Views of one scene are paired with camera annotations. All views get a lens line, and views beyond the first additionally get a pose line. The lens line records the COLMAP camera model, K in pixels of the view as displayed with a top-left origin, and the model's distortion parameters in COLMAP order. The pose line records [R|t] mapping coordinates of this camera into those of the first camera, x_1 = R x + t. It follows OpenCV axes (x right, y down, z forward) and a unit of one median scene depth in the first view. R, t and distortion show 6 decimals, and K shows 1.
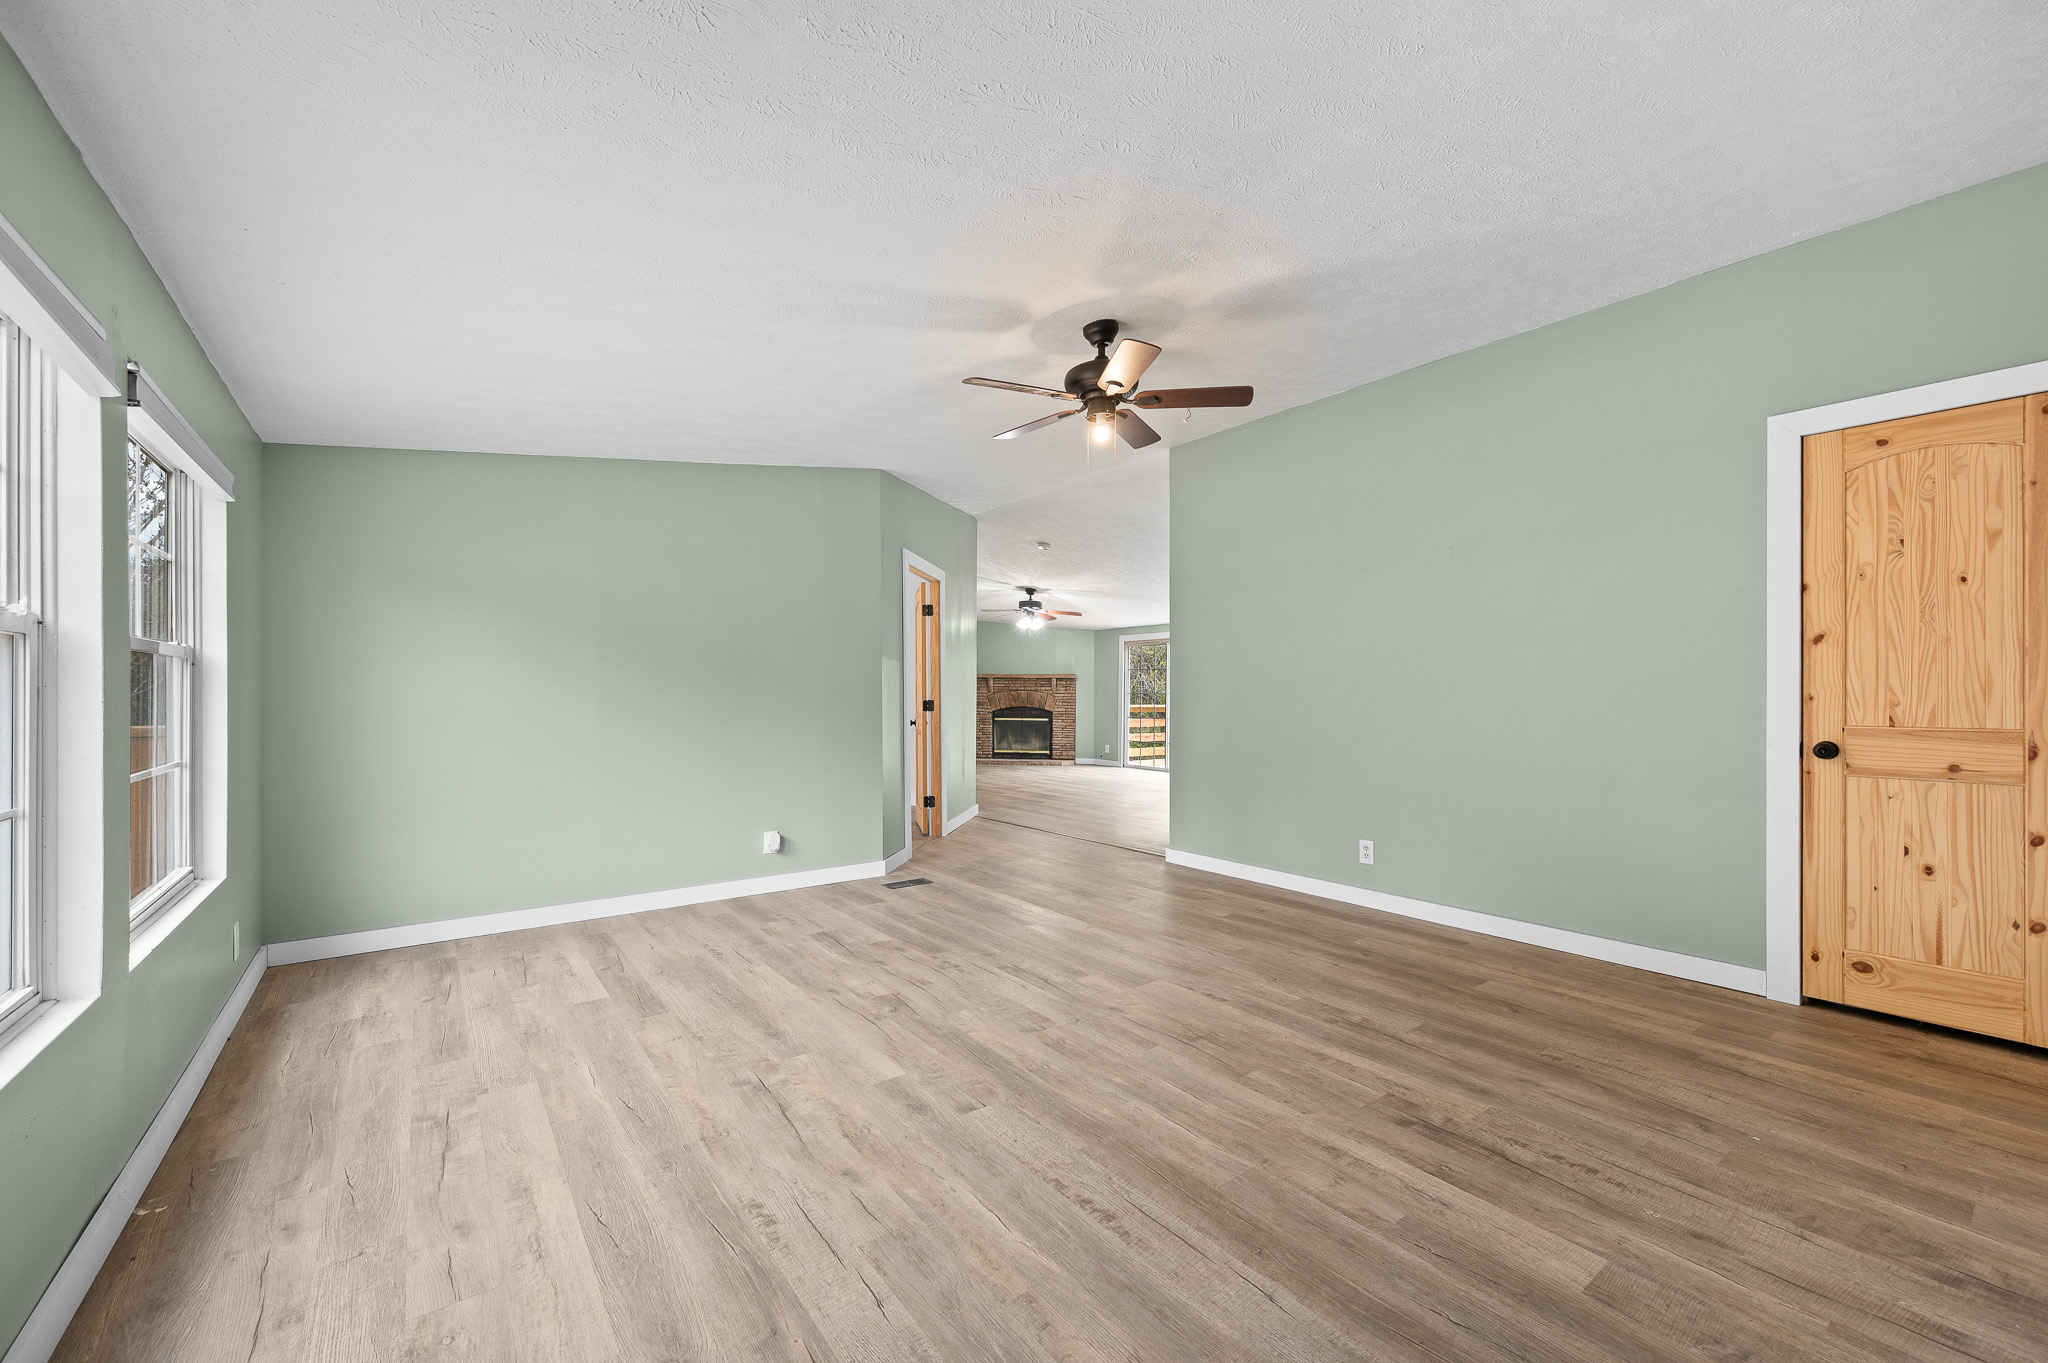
lens RADIAL K [[815.8, 0, 1028.9], [0, 815.8, 692.8], [0, 0, 1]] dist [-0.001530, -0.000309]
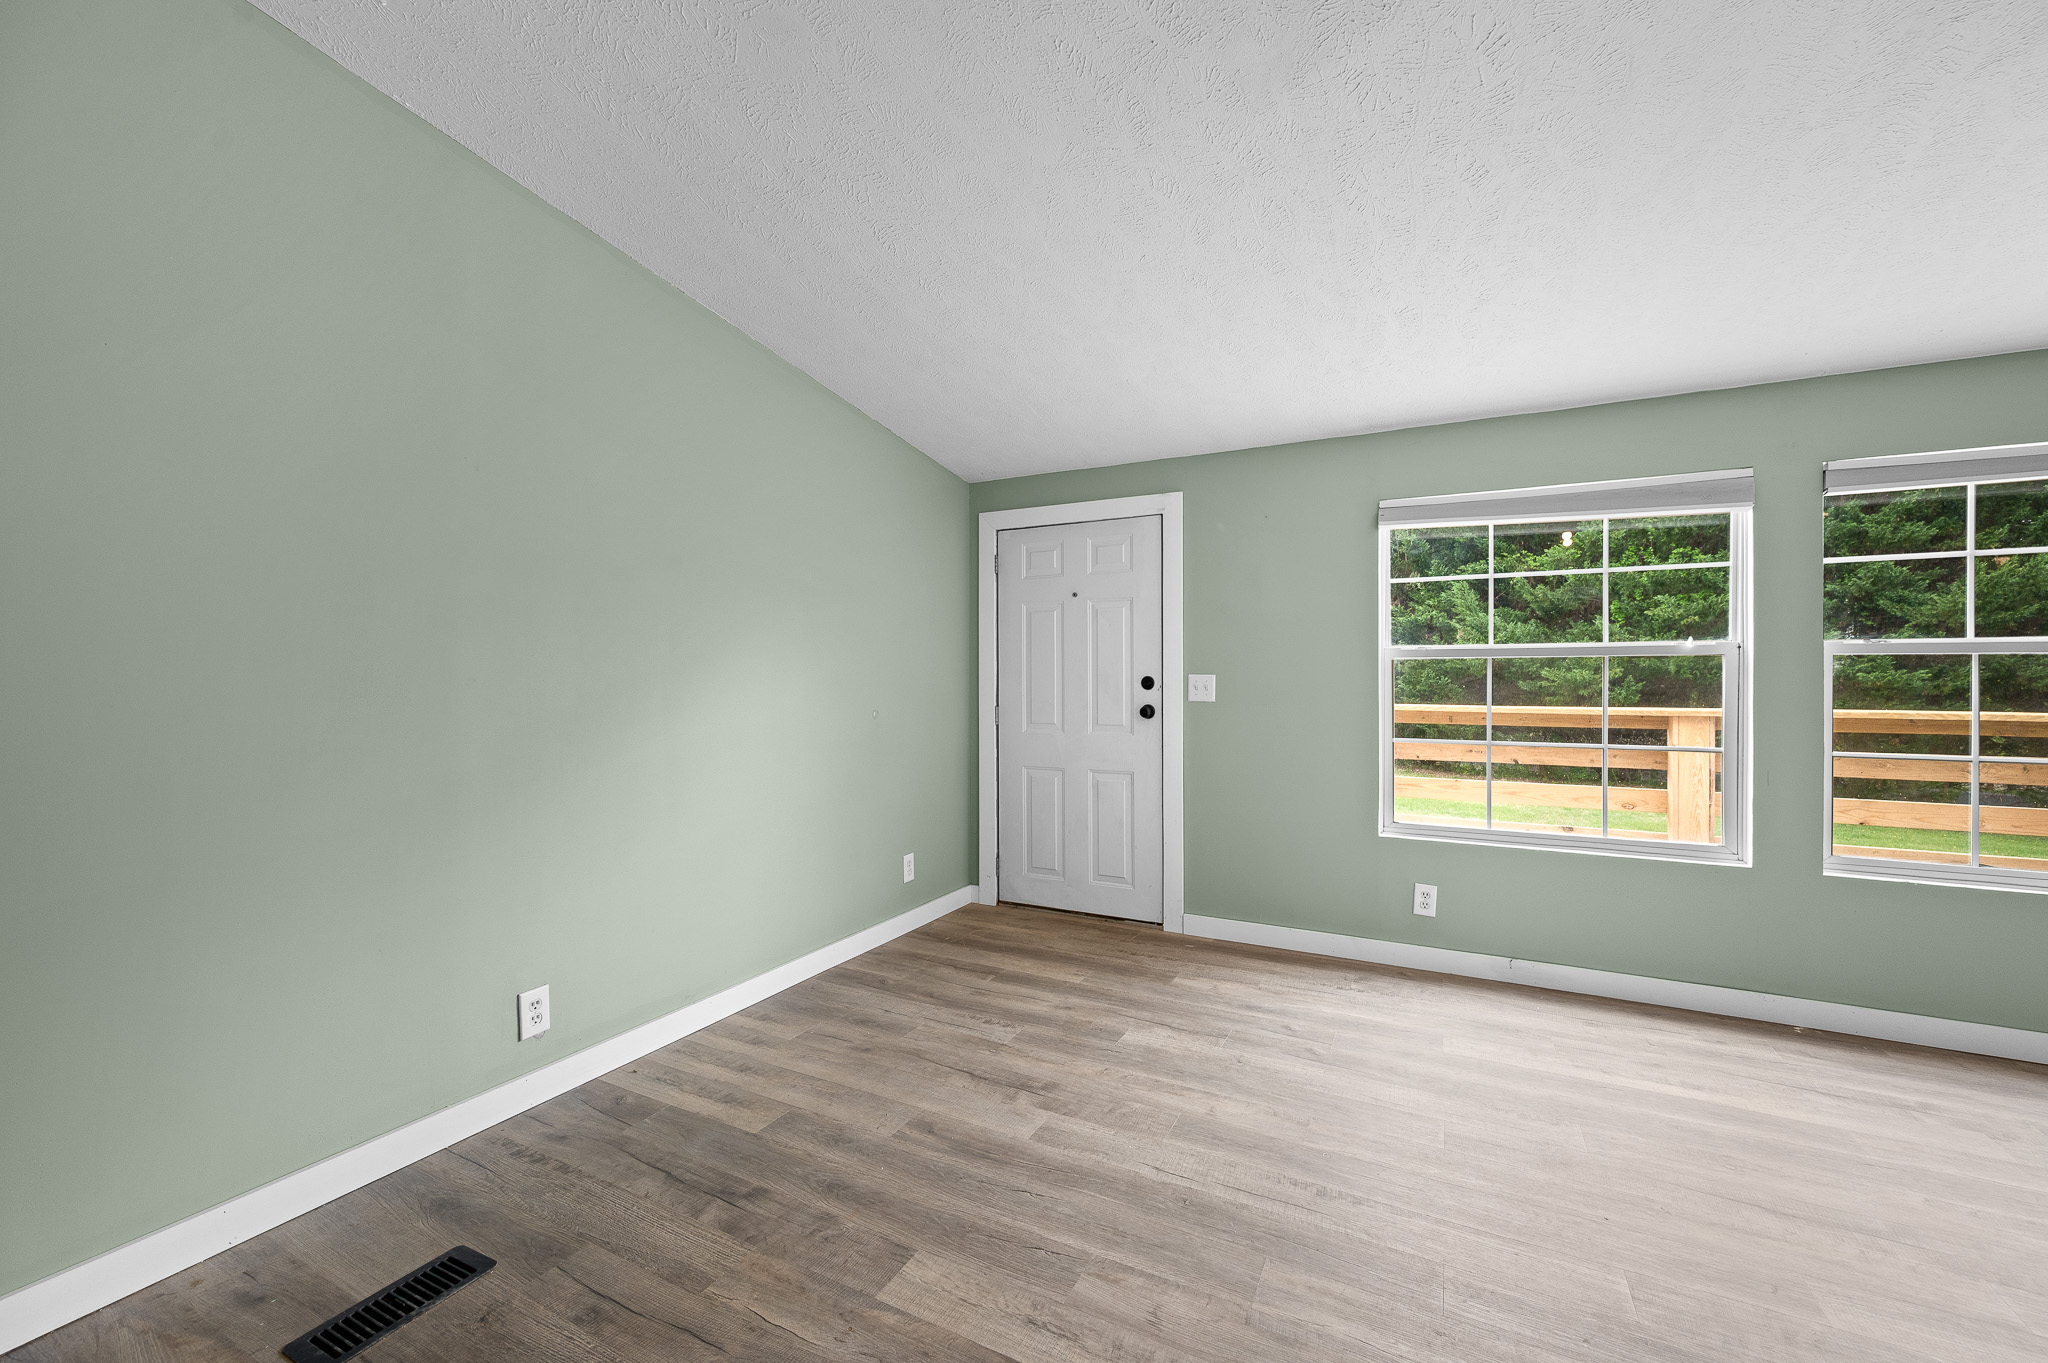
lens RADIAL K [[811.3, 0, 1021.8], [0, 811.3, 684.2], [0, 0, 1]] dist [-0.000734, -0.000019]
pose [[-0.901061, -0.000886, -0.433692, 0.580068], [-0.003616, 0.999978, 0.005470, -0.005201], [0.433678, 0.006497, -0.901045, 1.146083]]
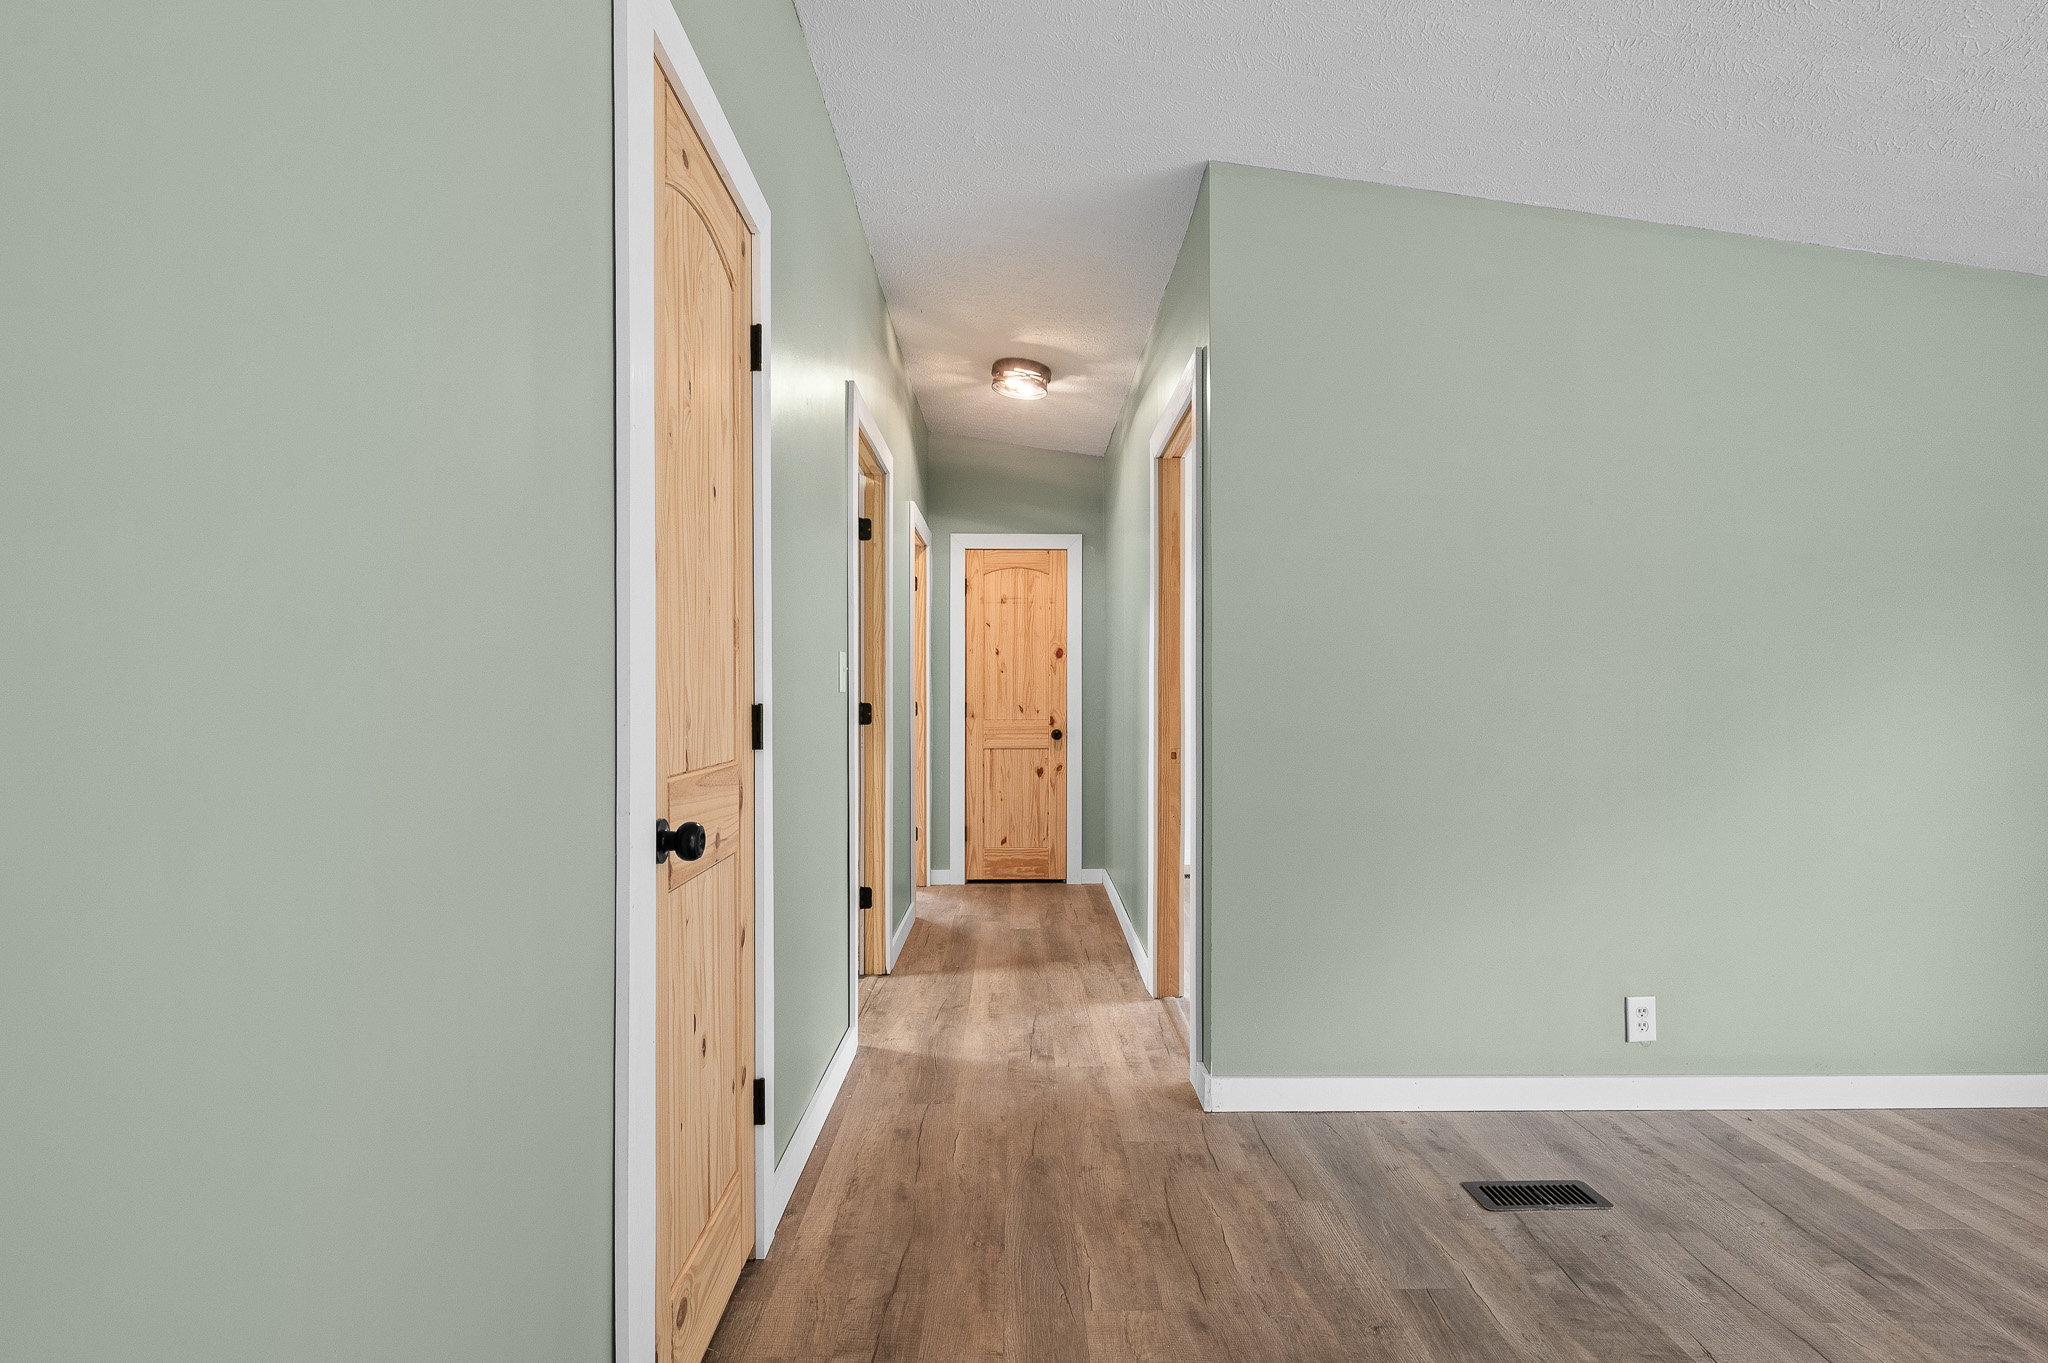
lens RADIAL K [[994.2, 0, 1024.6], [0, 994.2, 705.5], [0, 0, 1]] dist [-0.001271, 0.000201]
pose [[-0.808807, -0.005363, 0.588050, 0.580774], [0.000272, 0.999955, 0.009493, -0.003108], [-0.588074, 0.007838, -0.808769, 1.402937]]
